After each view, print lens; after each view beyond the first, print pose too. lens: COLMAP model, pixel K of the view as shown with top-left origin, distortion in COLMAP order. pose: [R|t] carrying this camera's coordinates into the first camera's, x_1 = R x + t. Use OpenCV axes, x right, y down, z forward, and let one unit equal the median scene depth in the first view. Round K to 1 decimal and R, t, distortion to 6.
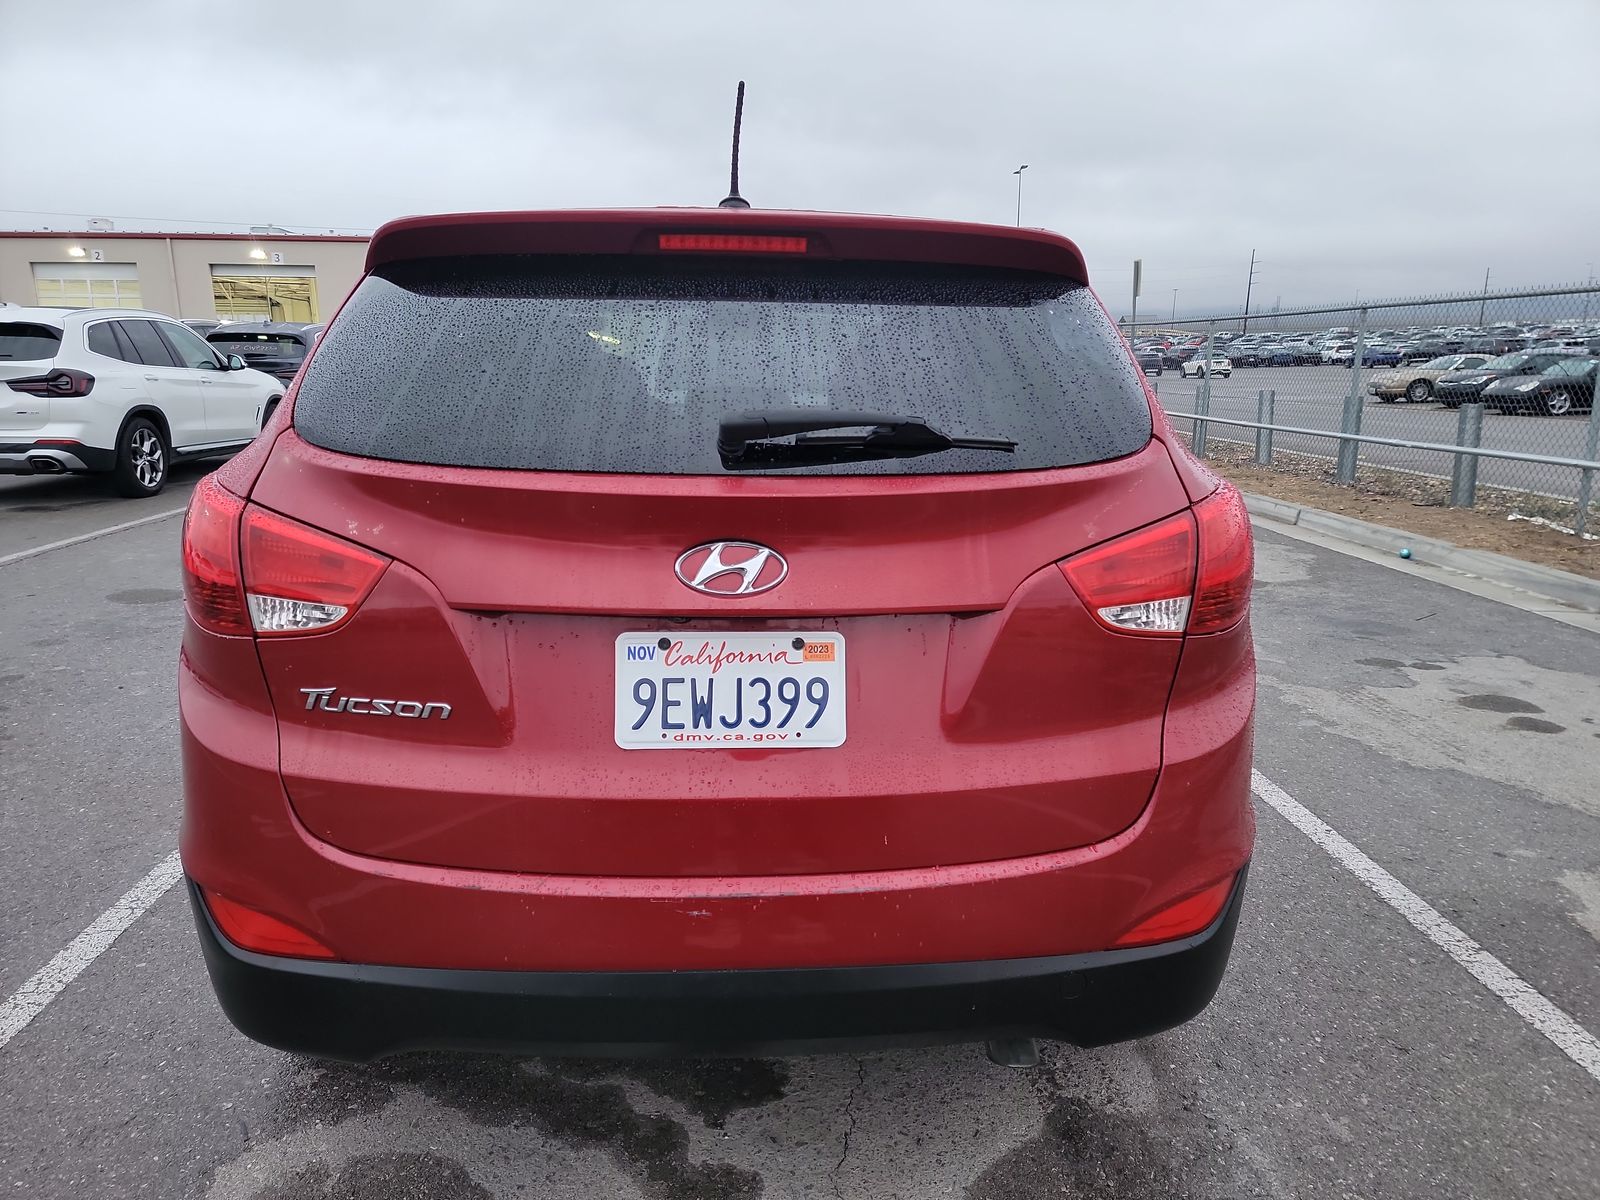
lens RADIAL K [[1128.9, 0, 800.0], [0, 1128.9, 600.0], [0, 0, 1]] dist [0.082837, -0.076426]
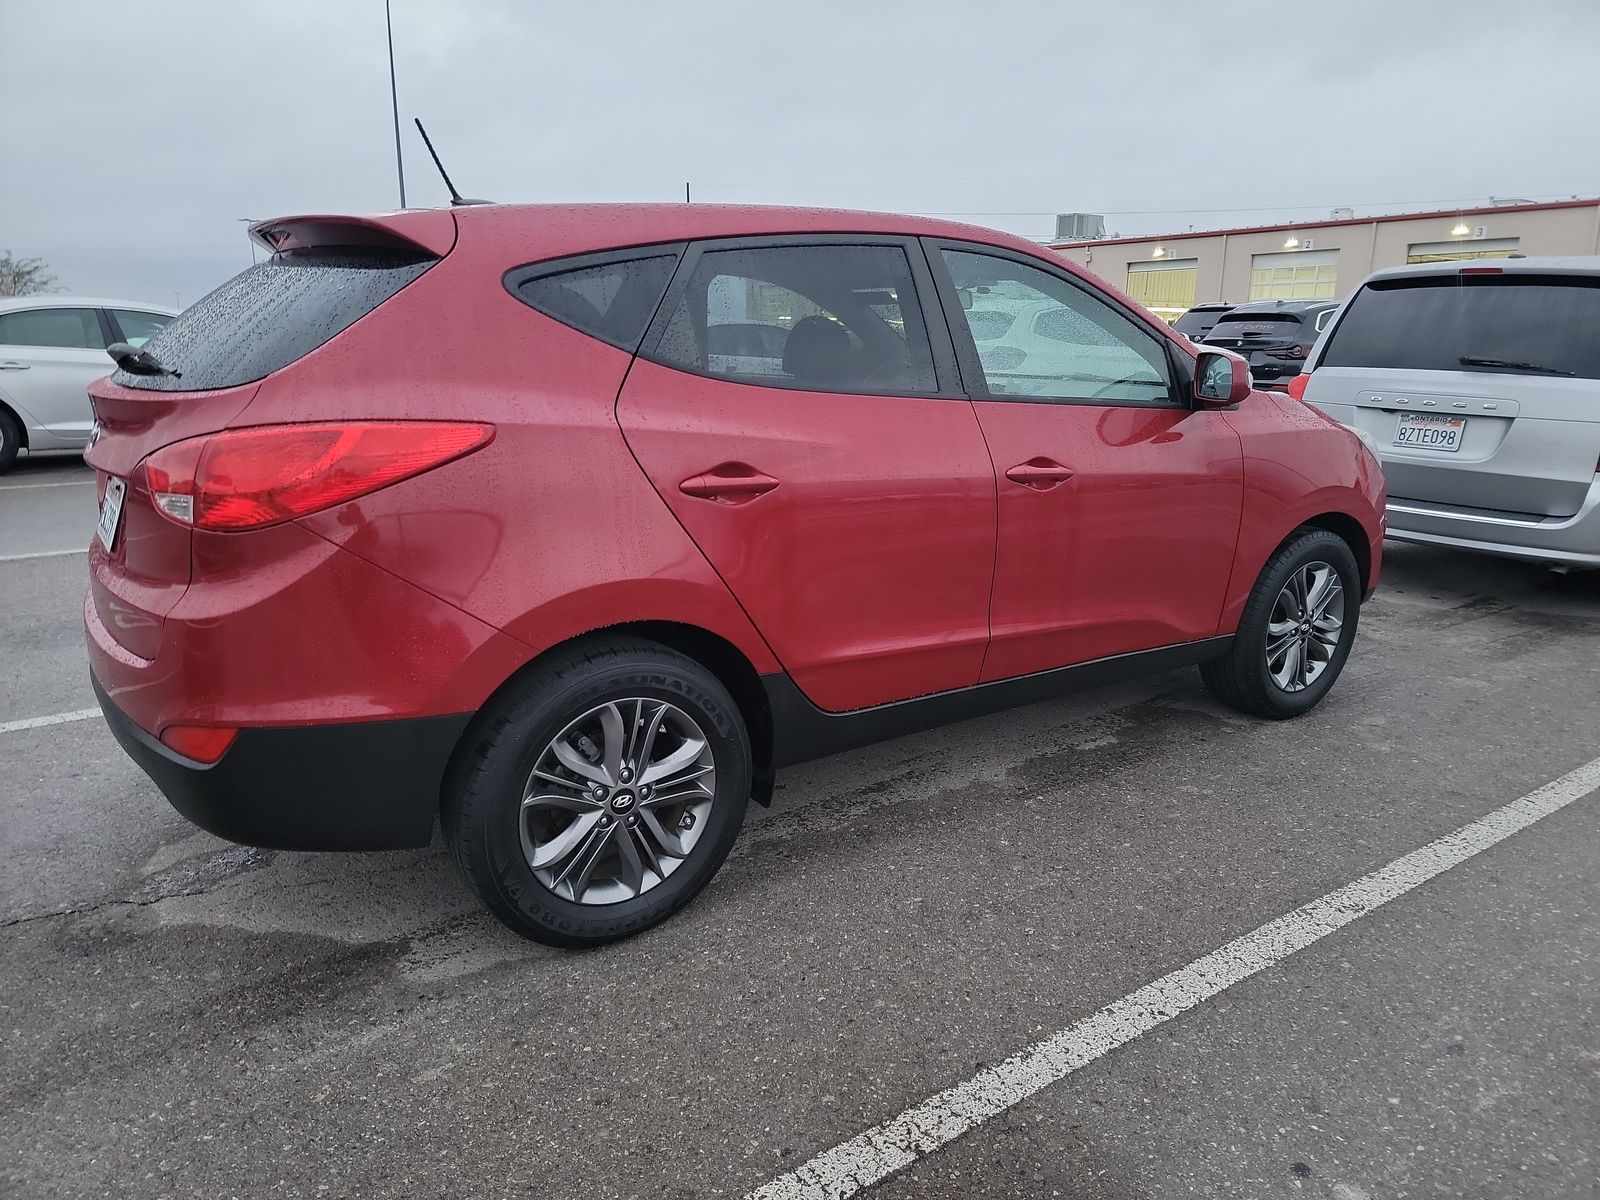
lens RADIAL K [[1128.9, 0, 800.0], [0, 1128.9, 600.0], [0, 0, 1]] dist [0.082837, -0.076426]
pose [[0.520084, 0.193964, -0.831800, 1.014608], [-0.182112, 0.976661, 0.113877, -0.093459], [0.834475, 0.092255, 0.543269, 0.490605]]
